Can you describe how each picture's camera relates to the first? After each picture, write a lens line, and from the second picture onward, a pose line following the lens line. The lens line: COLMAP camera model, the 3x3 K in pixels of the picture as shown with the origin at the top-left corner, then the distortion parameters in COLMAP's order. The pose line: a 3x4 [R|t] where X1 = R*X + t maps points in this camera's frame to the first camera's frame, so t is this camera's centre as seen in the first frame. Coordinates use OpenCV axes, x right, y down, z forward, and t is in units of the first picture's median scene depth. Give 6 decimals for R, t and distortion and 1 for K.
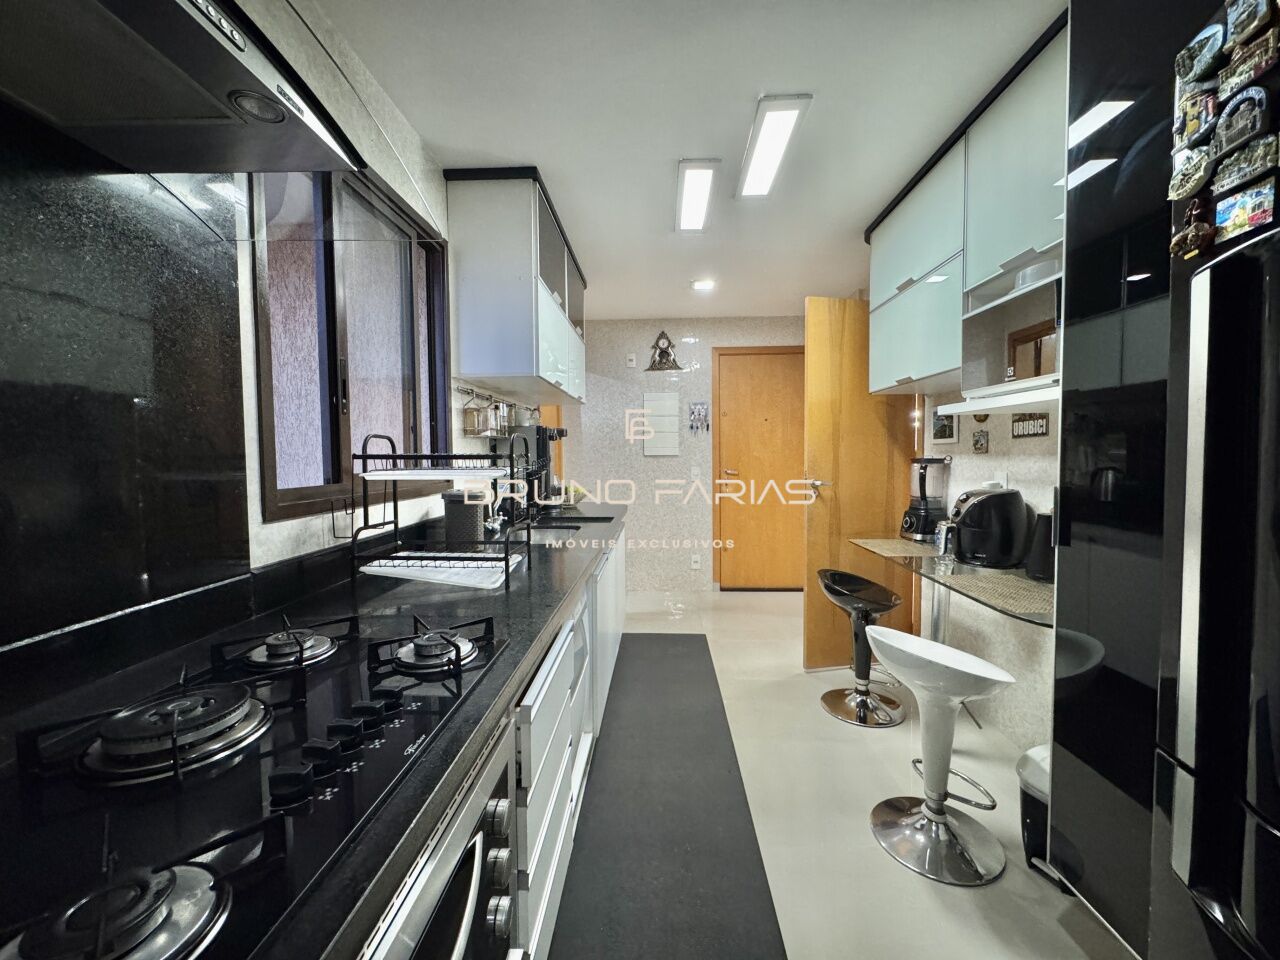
lens RADIAL K [[510.8, 0, 641.0], [0, 510.8, 477.5], [0, 0, 1]] dist [-0.002788, 0.000496]
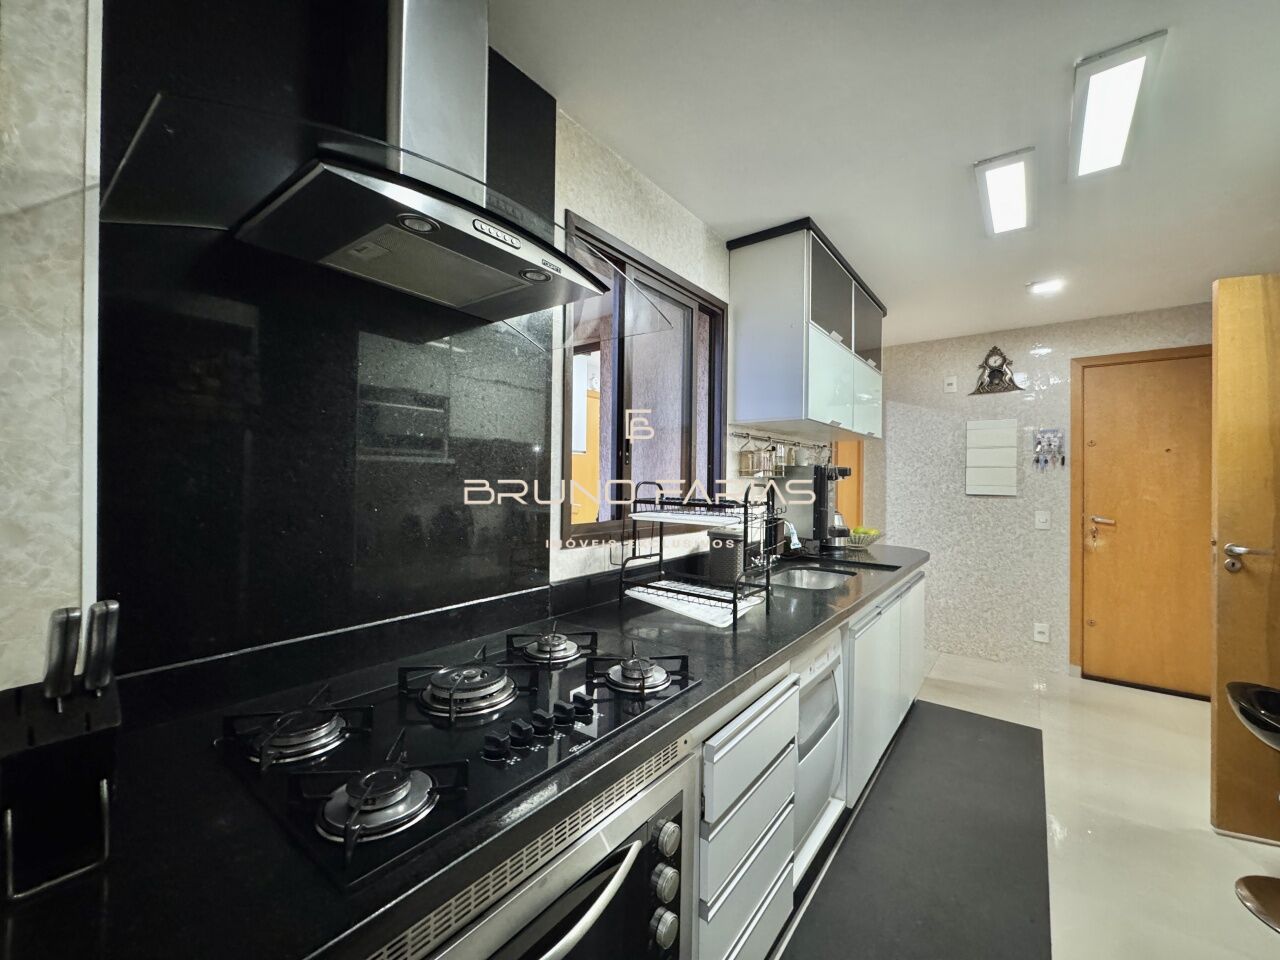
lens RADIAL K [[510.8, 0, 641.0], [0, 510.8, 477.5], [0, 0, 1]] dist [-0.002788, 0.000496]
pose [[0.819722, 0.012959, -0.572615, 0.126171], [-0.044628, 0.998150, -0.041298, -0.032296], [0.571020, 0.059407, 0.818784, -0.001847]]
